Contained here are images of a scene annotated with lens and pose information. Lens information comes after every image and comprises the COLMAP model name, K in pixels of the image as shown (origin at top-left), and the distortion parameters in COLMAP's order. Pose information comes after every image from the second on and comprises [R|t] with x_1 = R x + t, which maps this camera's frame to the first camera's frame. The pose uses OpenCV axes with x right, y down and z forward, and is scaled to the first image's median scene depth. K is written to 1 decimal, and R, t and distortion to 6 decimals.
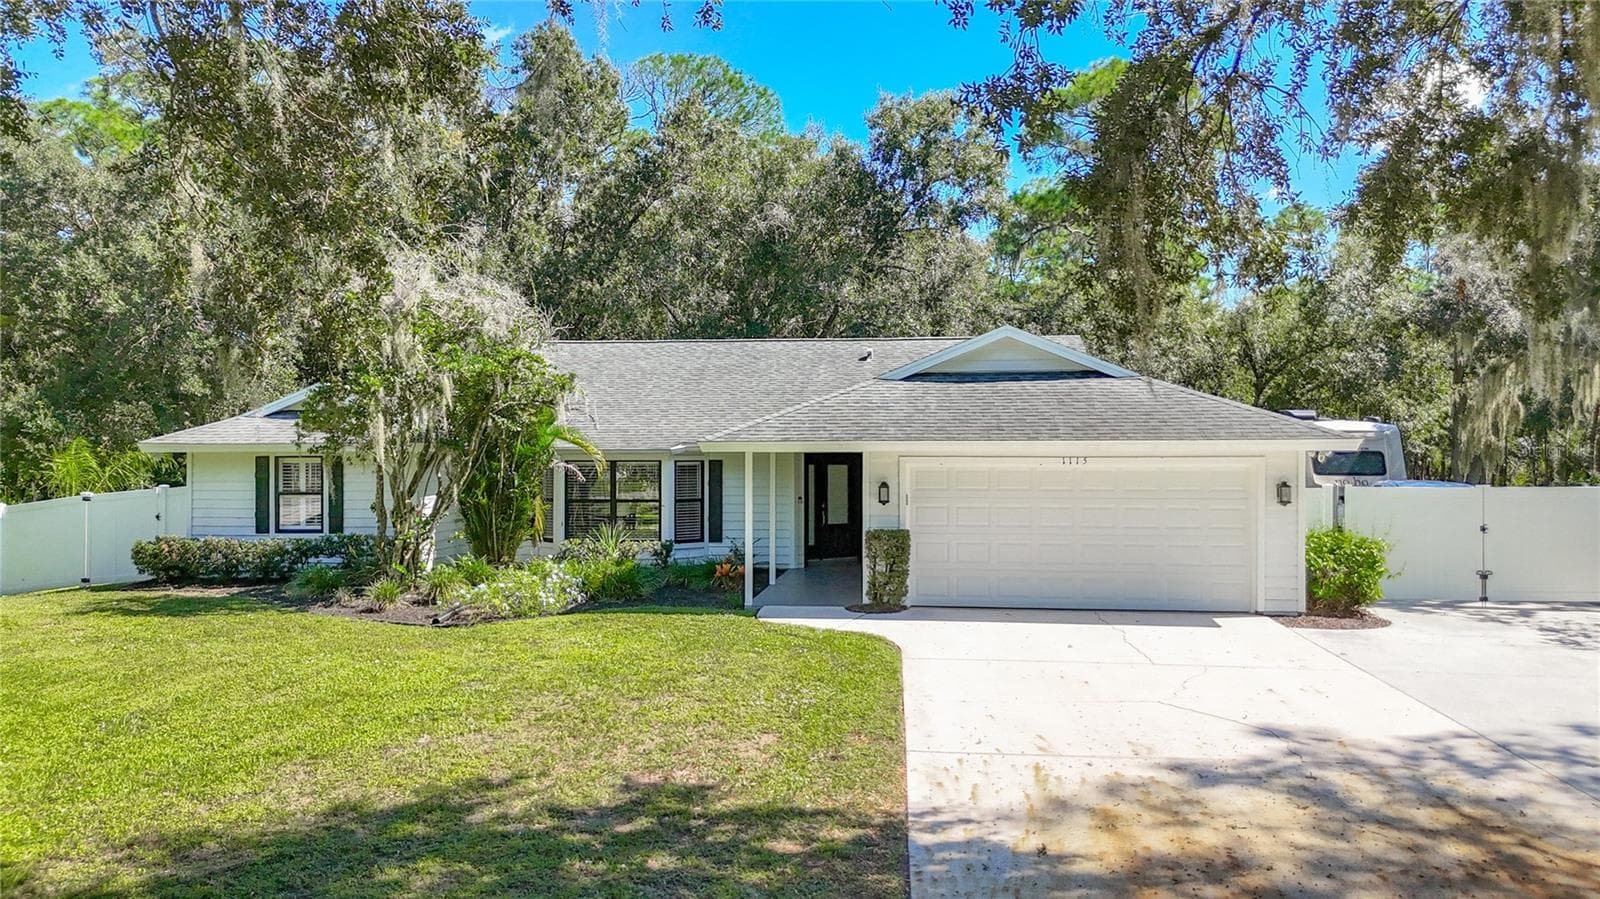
lens RADIAL K [[1227.5, 0, 800.0], [0, 1227.5, 449.5], [0, 0, 1]] dist [0.096637, -0.079806]
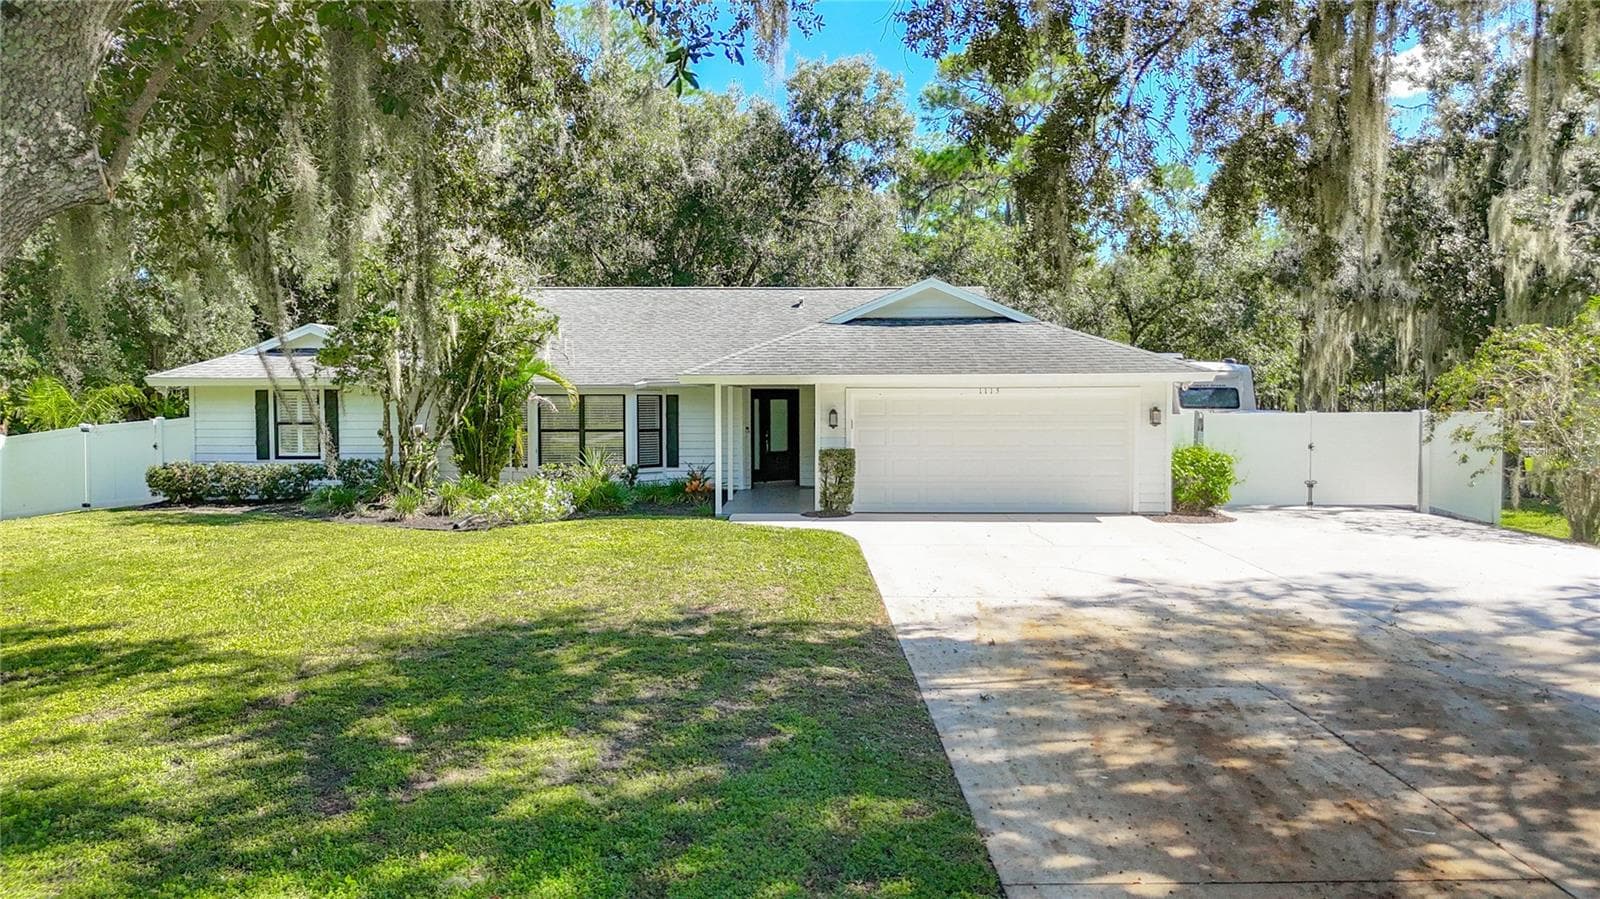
lens RADIAL K [[1244.6, 0, 800.0], [0, 1244.6, 449.5], [0, 0, 1]] dist [0.138725, -0.233809]
pose [[0.995374, -0.004789, 0.095956, -0.065440], [0.000979, 0.999211, 0.039705, 0.014372], [-0.096070, -0.039428, 0.994593, -0.166563]]
